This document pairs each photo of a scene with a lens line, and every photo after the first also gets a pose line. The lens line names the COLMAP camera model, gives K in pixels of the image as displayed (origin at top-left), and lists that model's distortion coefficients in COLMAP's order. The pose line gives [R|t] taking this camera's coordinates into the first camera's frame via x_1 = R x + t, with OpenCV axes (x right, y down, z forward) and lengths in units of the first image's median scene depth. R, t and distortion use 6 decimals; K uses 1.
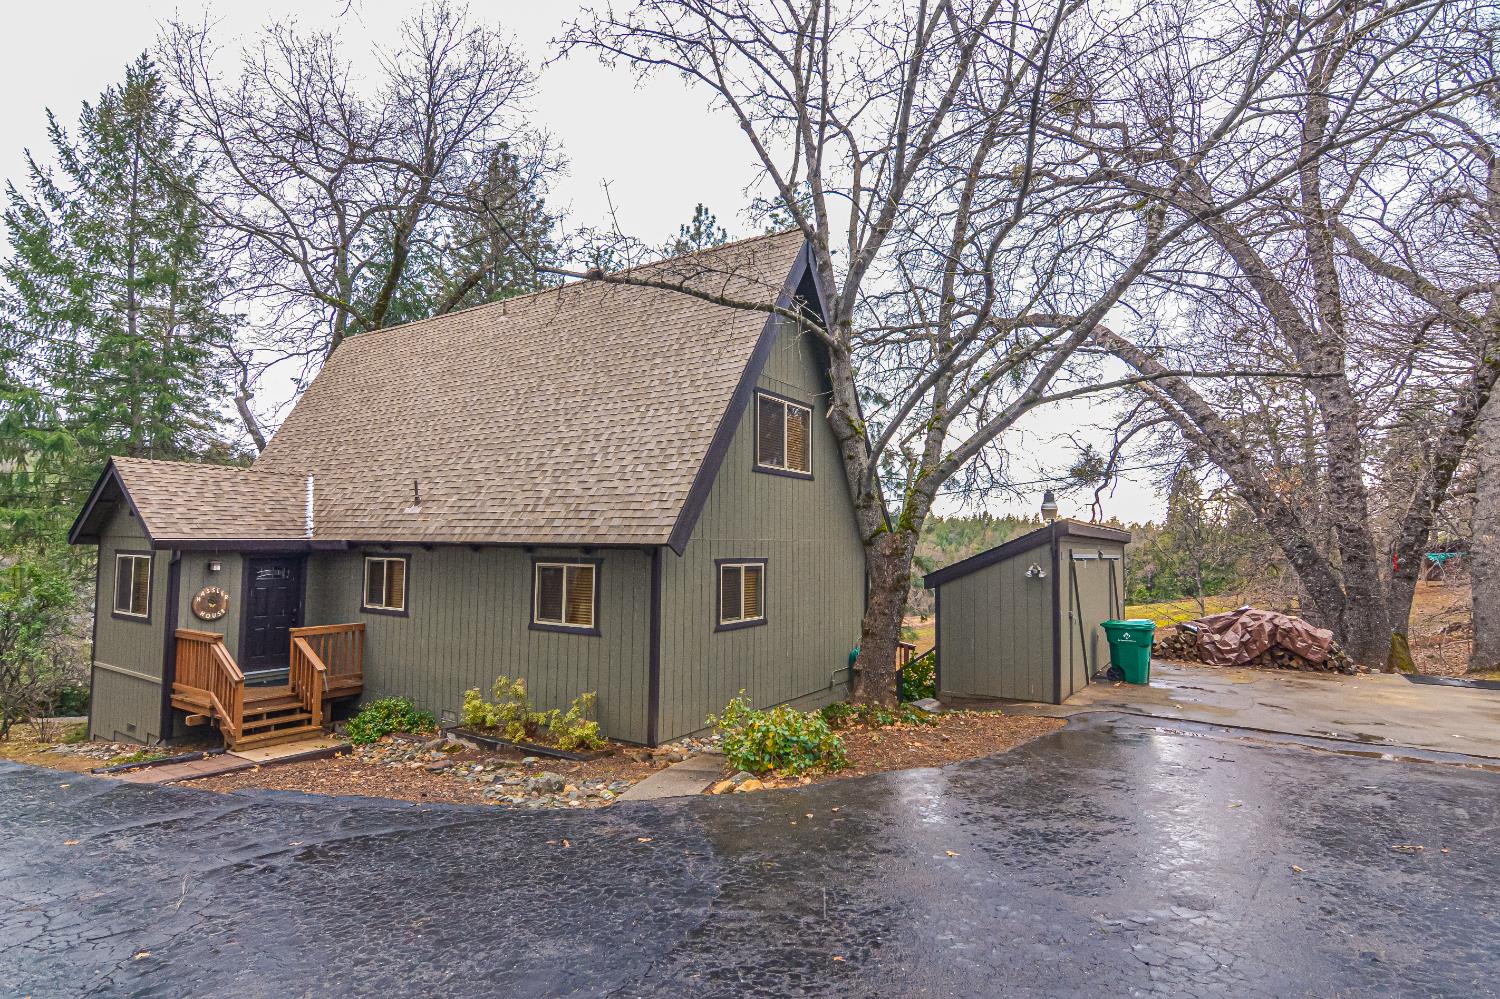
lens RADIAL K [[746.2, 0, 748.7], [0, 746.2, 523.5], [0, 0, 1]] dist [-0.018875, -0.000664]
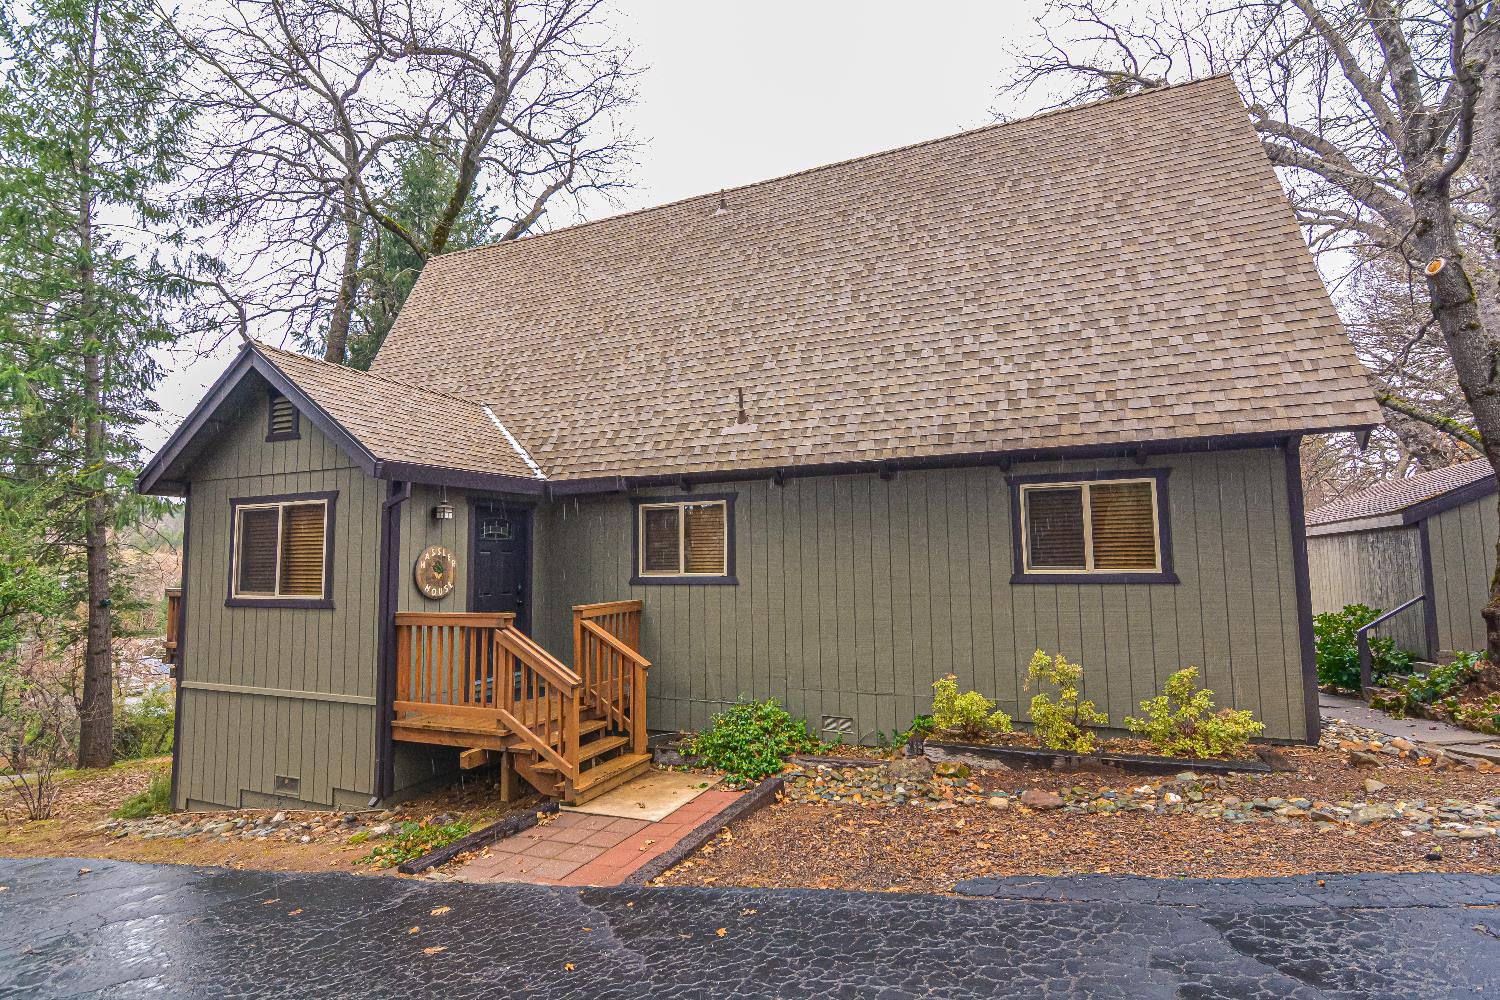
lens RADIAL K [[733.3, 0, 750.0], [0, 733.3, 500.0], [0, 0, 1]] dist [-0.004830, -0.000977]
pose [[0.988716, -0.015353, 0.149016, -0.564882], [0.022546, 0.998655, -0.046697, 0.083239], [-0.148099, 0.049530, 0.987732, 0.341305]]
